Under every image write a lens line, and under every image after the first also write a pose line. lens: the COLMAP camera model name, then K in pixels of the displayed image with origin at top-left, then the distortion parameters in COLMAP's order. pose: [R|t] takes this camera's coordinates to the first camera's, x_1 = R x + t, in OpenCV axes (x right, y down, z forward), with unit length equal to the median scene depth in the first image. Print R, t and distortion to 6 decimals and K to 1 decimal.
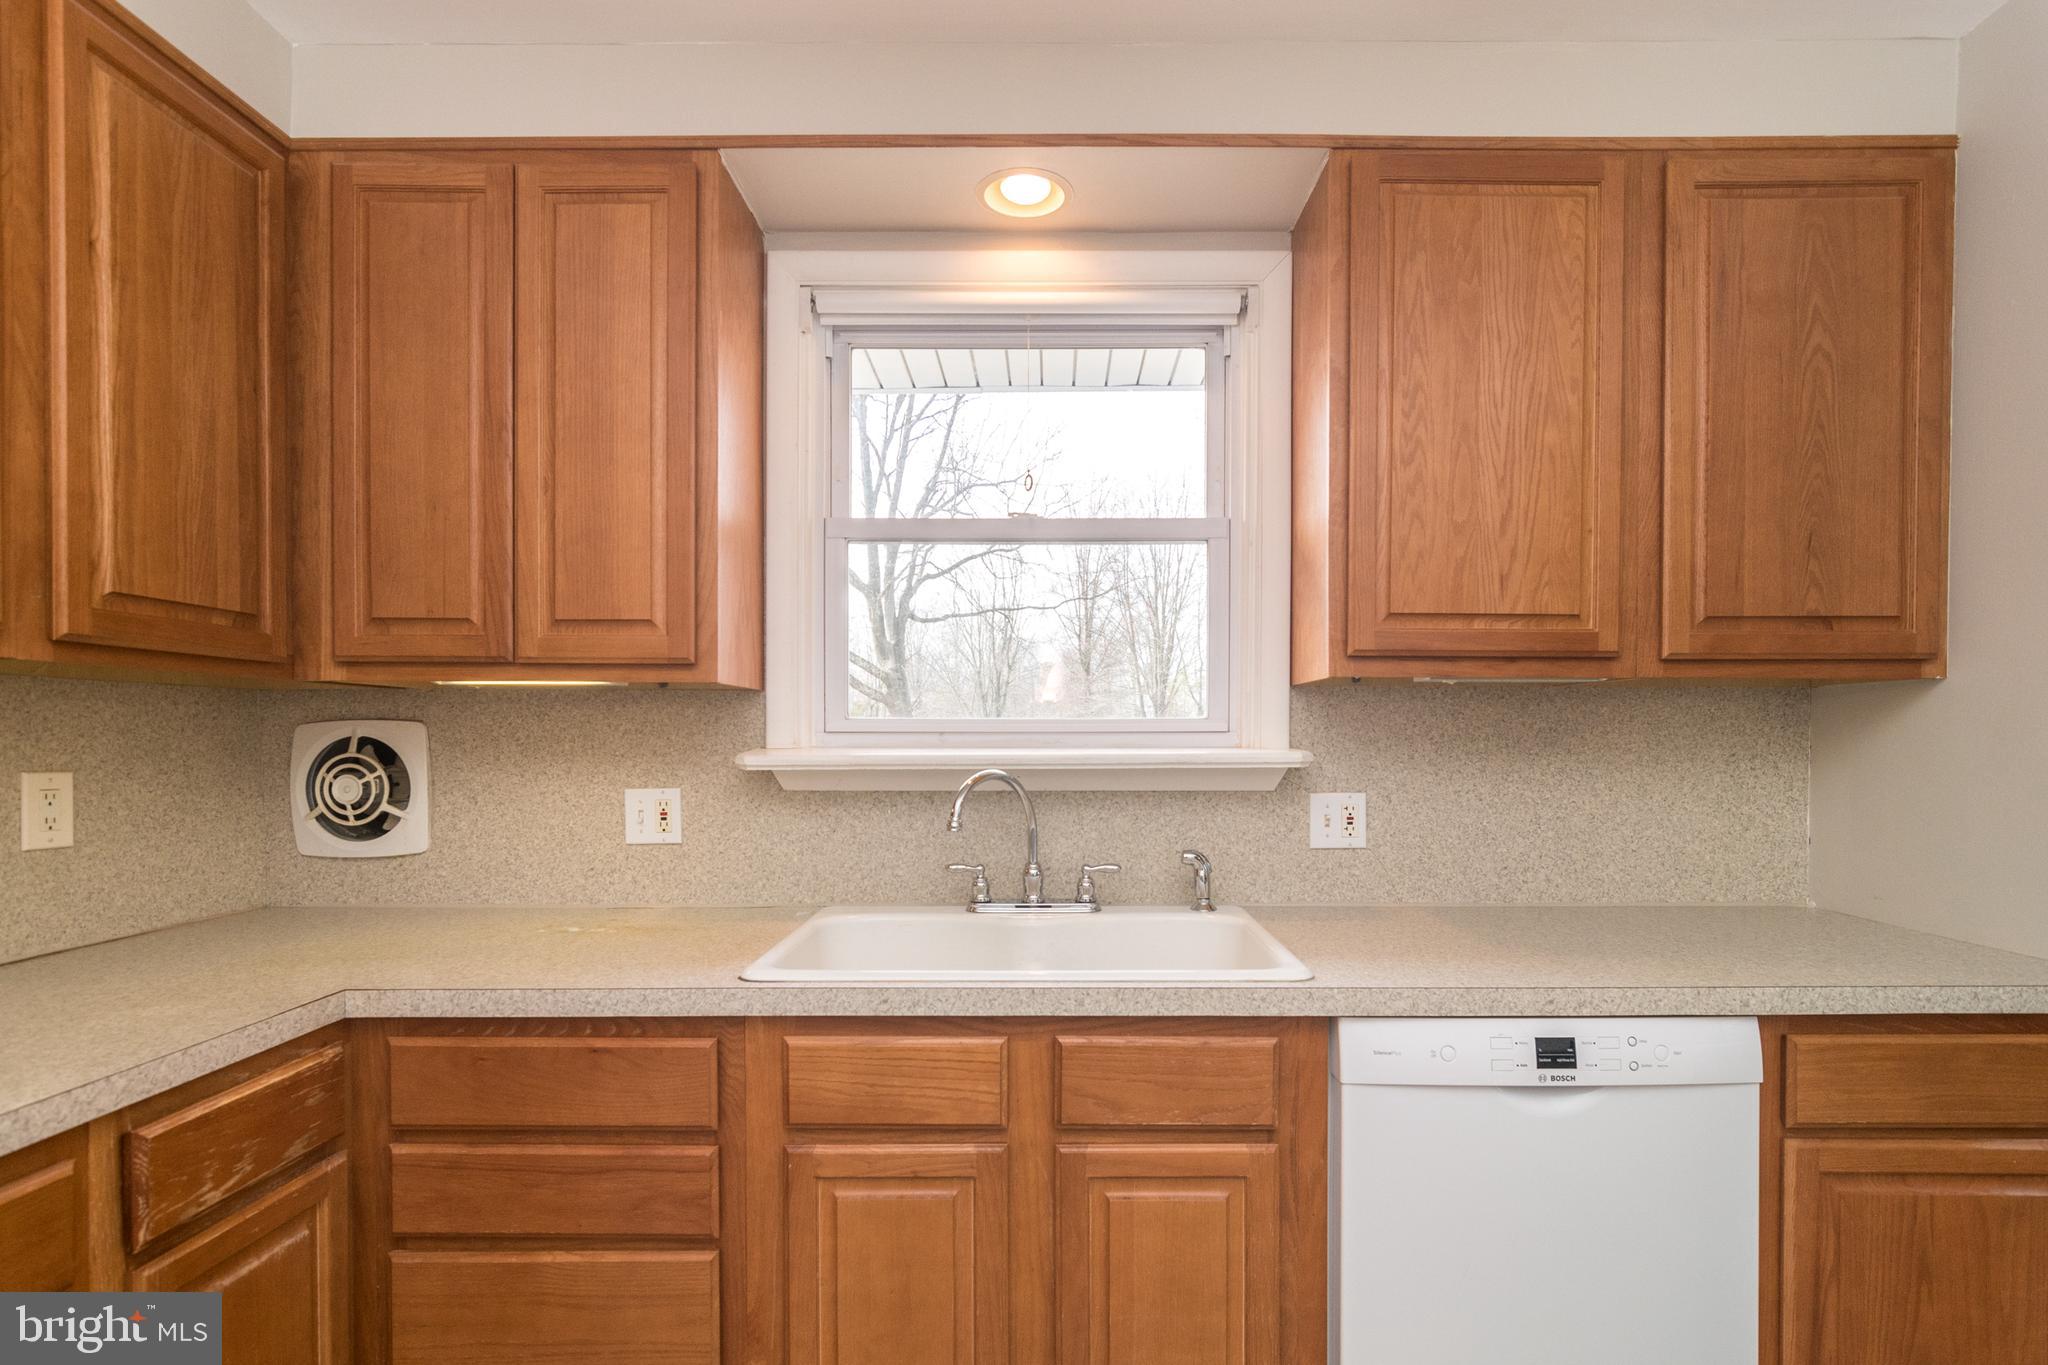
lens RADIAL K [[1036.5, 0, 1038.1], [0, 1036.5, 749.7], [0, 0, 1]] dist [-0.002908, 0.000569]
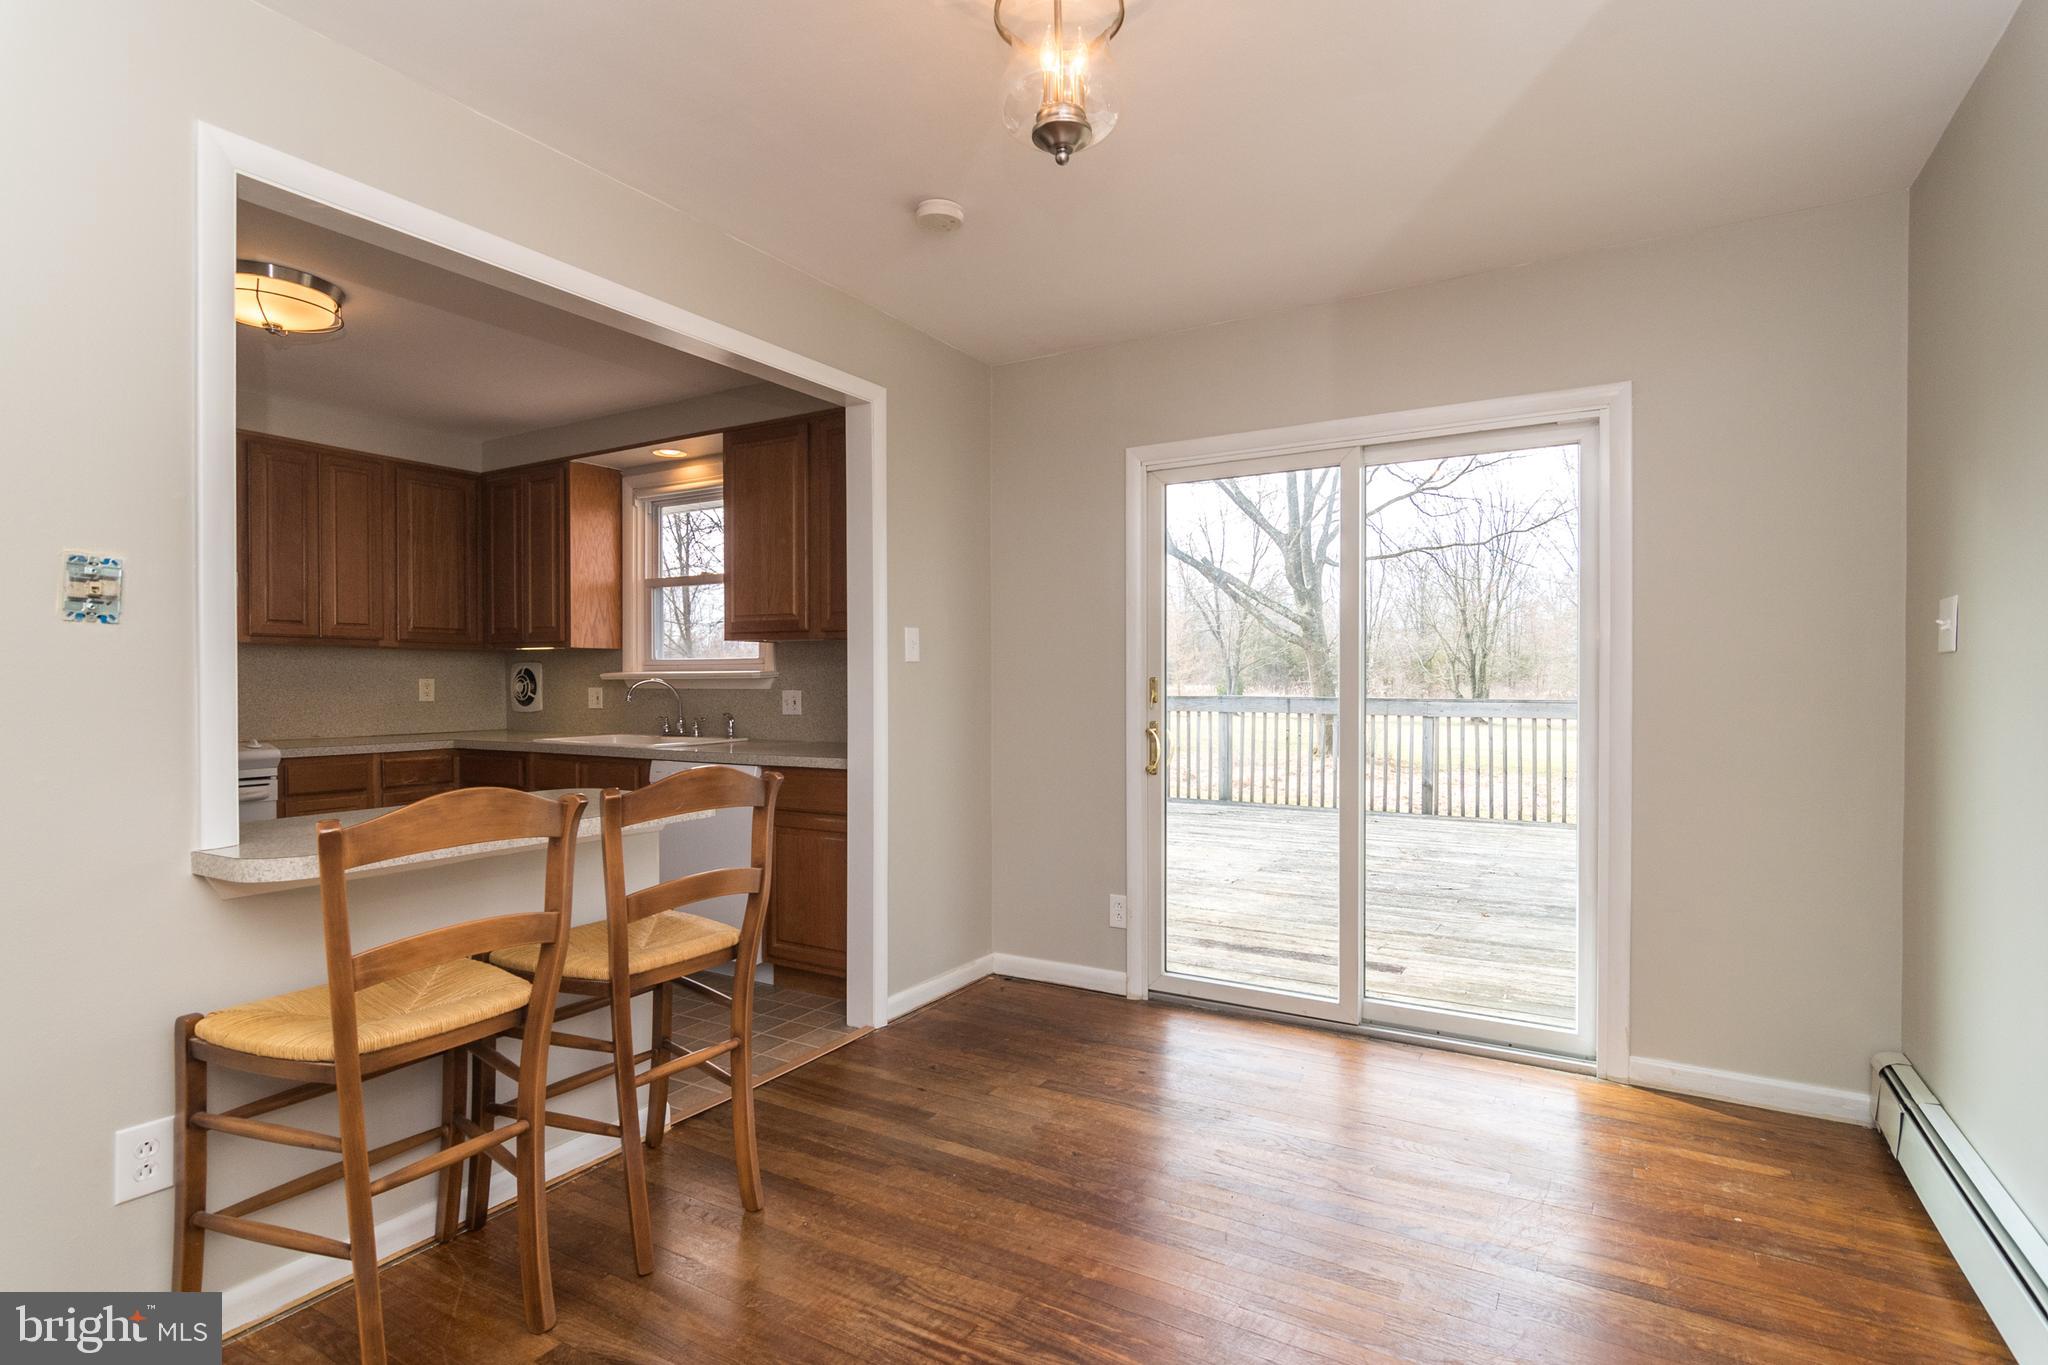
lens RADIAL K [[998.6, 0, 971.2], [0, 998.6, 707.7], [0, 0, 1]] dist [0.018002, -0.000057]
pose [[0.844419, 0.014483, -0.535487, 2.134816], [-0.006095, 0.999829, 0.017431, 0.045914], [0.535648, -0.011455, 0.844364, -0.749844]]
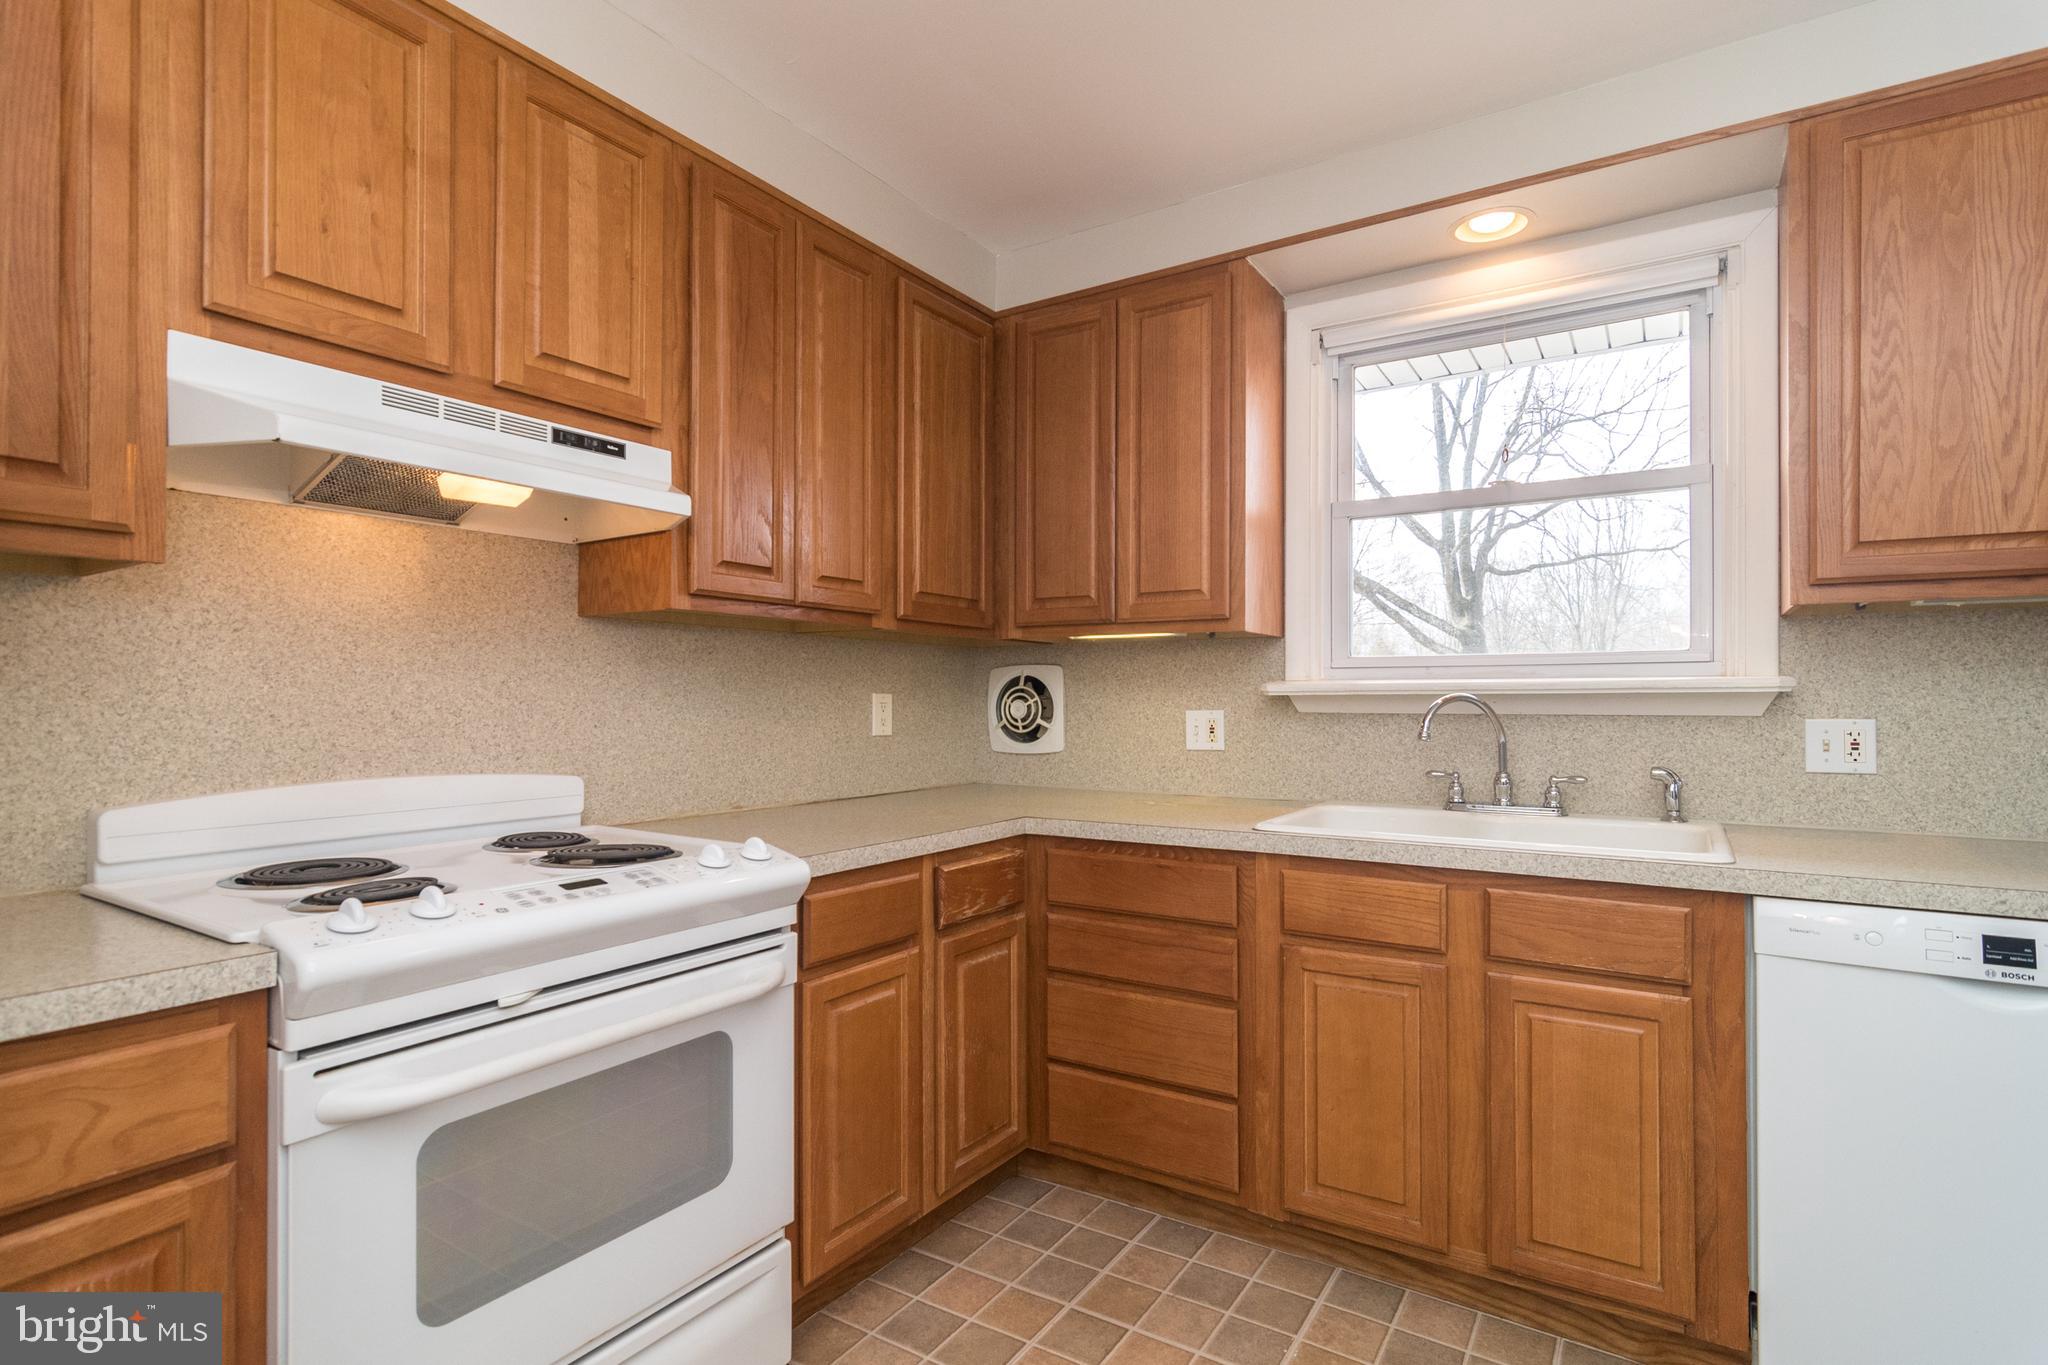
lens RADIAL K [[1008.9, 0, 994.1], [0, 1008.9, 692.8], [0, 0, 1]] dist [-0.005489, -0.000430]
pose [[0.833200, -0.002943, -0.552964, 0.168922], [-0.007286, 0.999841, -0.016299, 0.045543], [0.552924, 0.017609, 0.833046, -0.340029]]
